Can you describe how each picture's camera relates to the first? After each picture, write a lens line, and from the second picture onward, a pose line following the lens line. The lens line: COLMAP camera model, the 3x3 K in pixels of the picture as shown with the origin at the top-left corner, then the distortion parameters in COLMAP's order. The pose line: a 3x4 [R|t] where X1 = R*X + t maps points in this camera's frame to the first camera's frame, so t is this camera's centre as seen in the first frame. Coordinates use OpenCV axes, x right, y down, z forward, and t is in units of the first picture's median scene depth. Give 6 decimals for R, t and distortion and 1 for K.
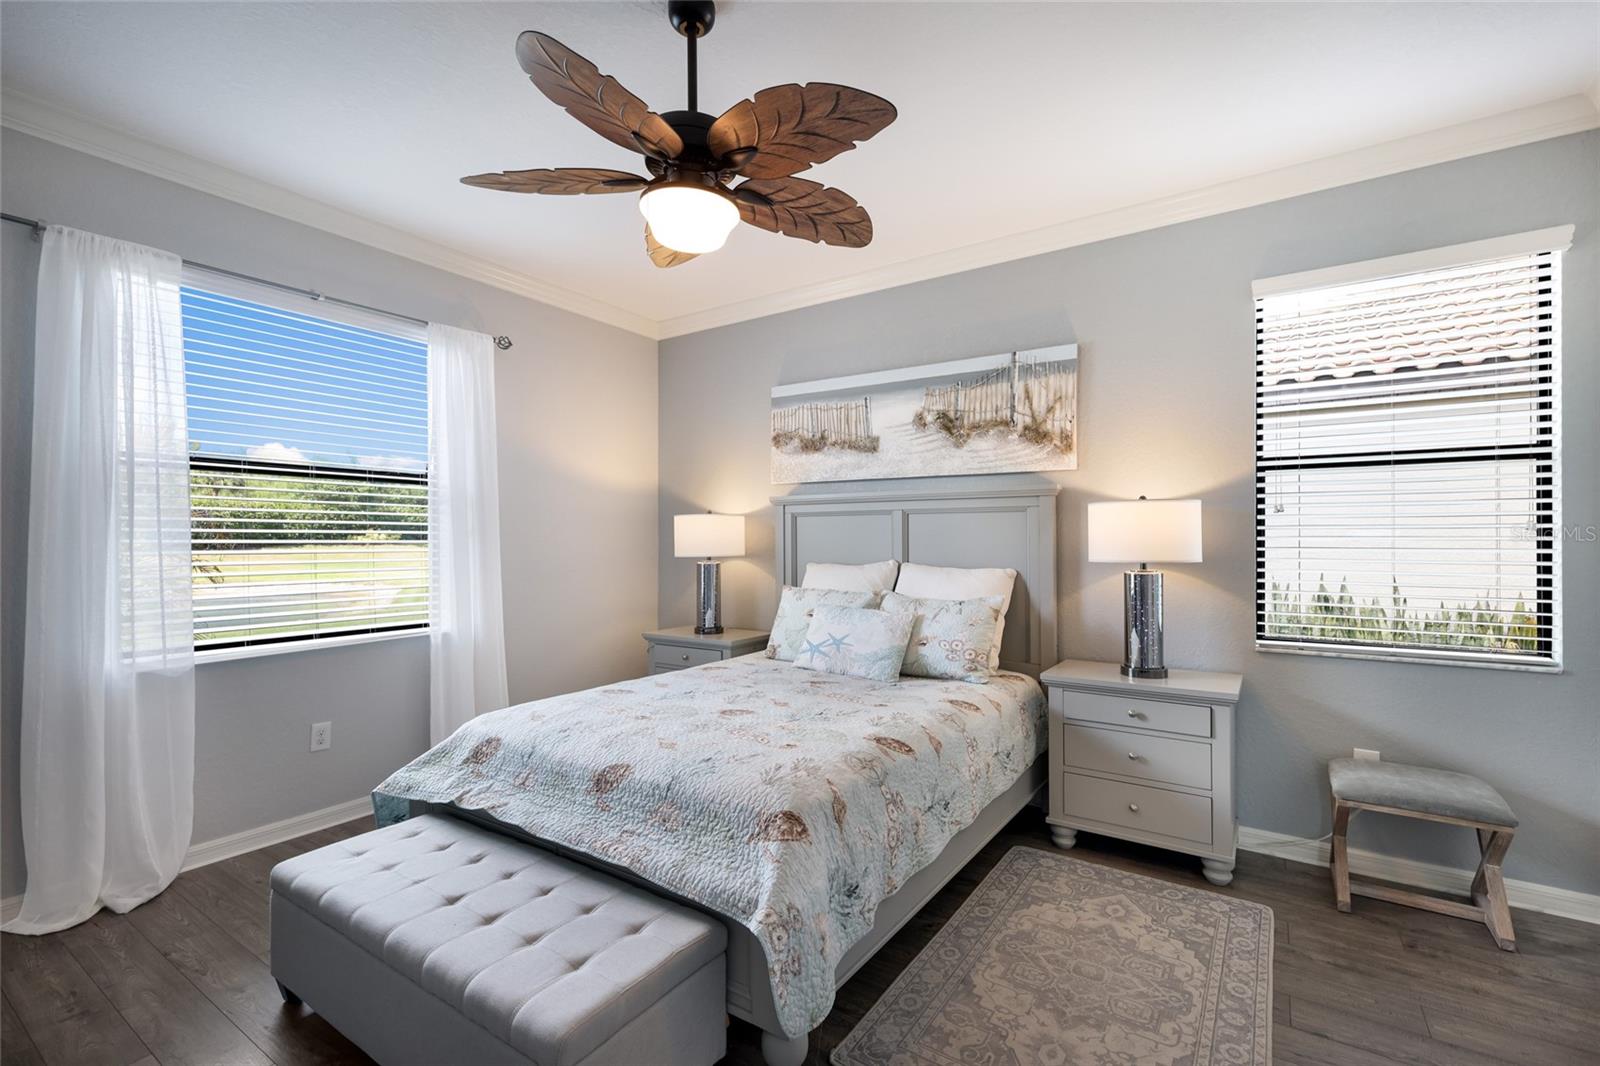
lens RADIAL K [[706.3, 0, 794.9], [0, 706.3, 543.9], [0, 0, 1]] dist [0.007127, -0.000328]
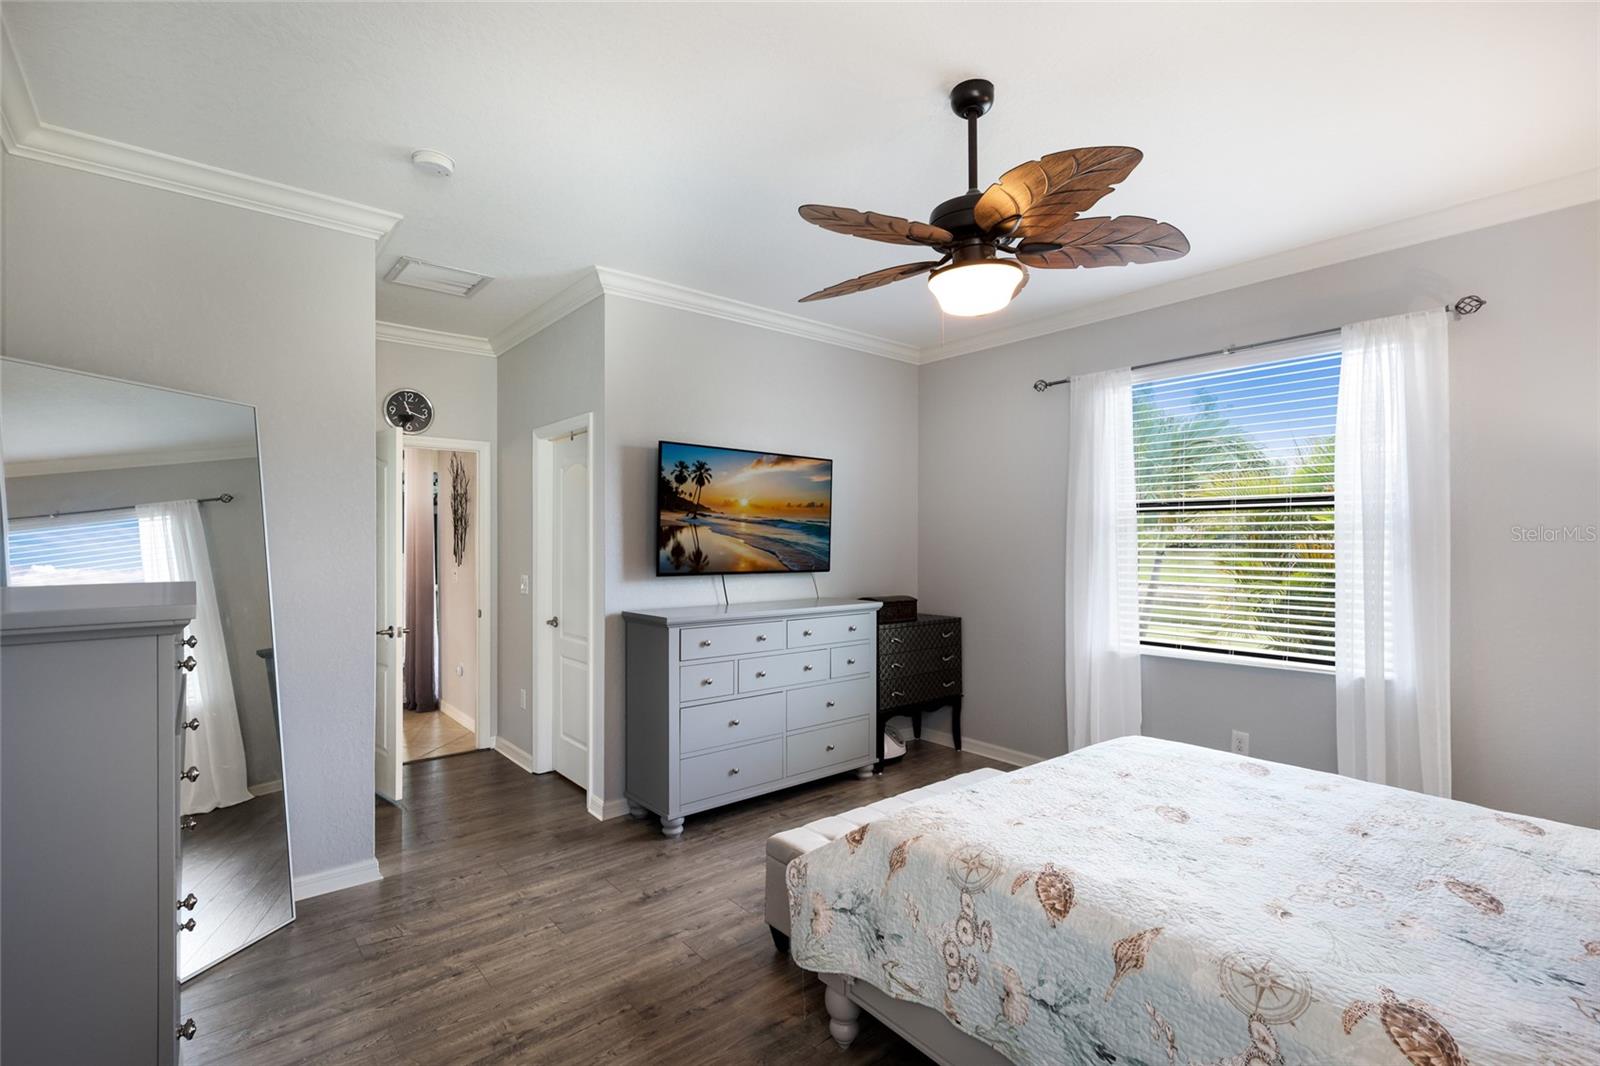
lens RADIAL K [[742.5, 0, 798.6], [0, 742.5, 531.6], [0, 0, 1]] dist [0.009827, -0.000158]
pose [[-0.278099, -0.006193, -0.960532, 0.754217], [-0.003242, 0.999980, -0.005509, -0.059030], [0.960547, 0.001582, -0.278114, 0.773299]]
